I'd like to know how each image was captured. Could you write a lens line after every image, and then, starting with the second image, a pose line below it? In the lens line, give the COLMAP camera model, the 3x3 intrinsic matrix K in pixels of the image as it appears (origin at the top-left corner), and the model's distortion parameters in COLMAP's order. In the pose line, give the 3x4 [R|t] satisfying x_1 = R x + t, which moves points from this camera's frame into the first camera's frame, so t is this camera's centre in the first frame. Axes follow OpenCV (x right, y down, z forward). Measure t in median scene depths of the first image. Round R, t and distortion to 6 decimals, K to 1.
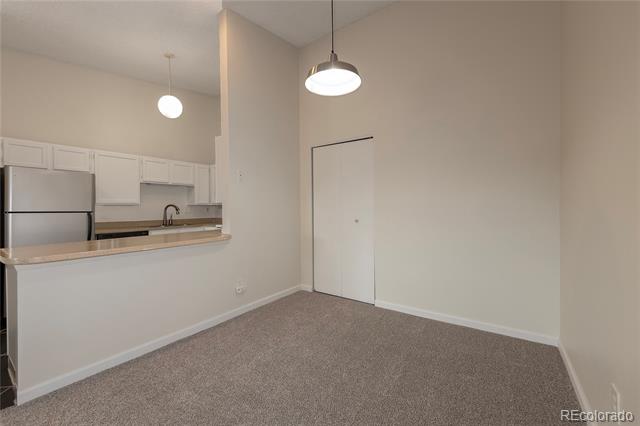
lens RADIAL K [[260.4, 0, 317.2], [0, 260.4, 210.5], [0, 0, 1]] dist [0.003668, 0.000180]
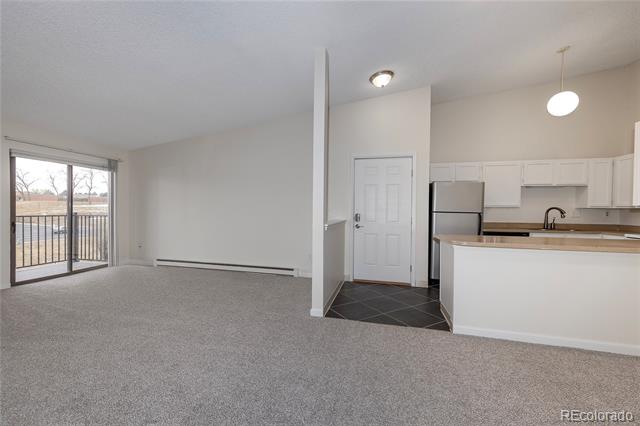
lens RADIAL K [[260.4, 0, 316.8], [0, 260.4, 211.5], [0, 0, 1]] dist [0.003668, 0.000180]
pose [[0.355345, 0.021214, -0.934494, 0.013075], [-0.023978, 0.999620, 0.013575, 0.000002], [0.934428, 0.017583, 0.355719, -0.141590]]
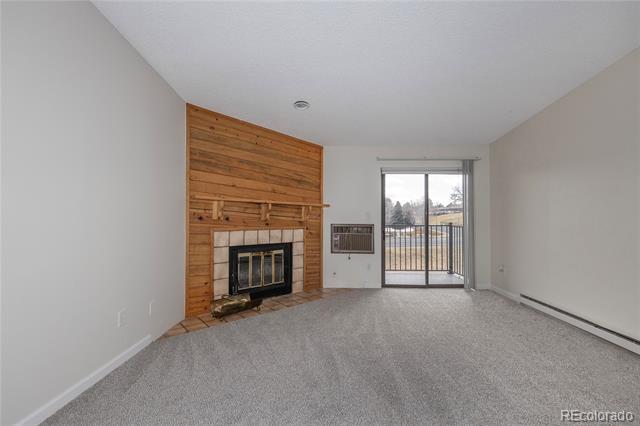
lens RADIAL K [[279.1, 0, 314.6], [0, 279.1, 213.7], [0, 0, 1]] dist [0.009088, -0.000217]
pose [[-0.834135, 0.005646, -0.551531, -0.371529], [0.003710, 0.999982, 0.004626, -0.000832], [0.551548, 0.001812, -0.834141, -0.024996]]
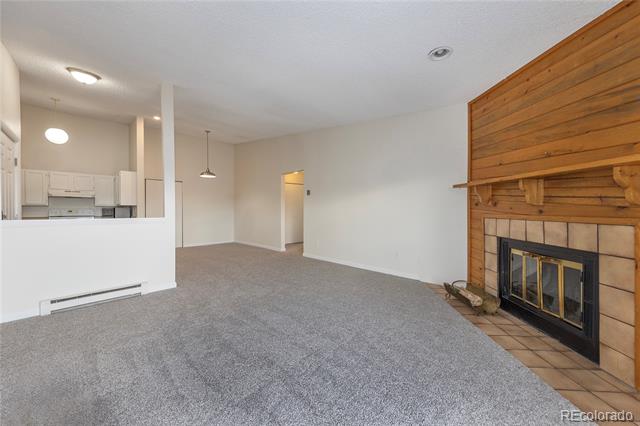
lens RADIAL K [[237.2, 0, 315.6], [0, 237.2, 211.9], [0, 0, 1]] dist [0.000576, 0.000161]
pose [[0.190994, 0.008431, 0.981555, -1.350967], [0.011217, 0.999879, -0.010771, 0.039884], [-0.981527, 0.013067, 0.190876, -0.546723]]
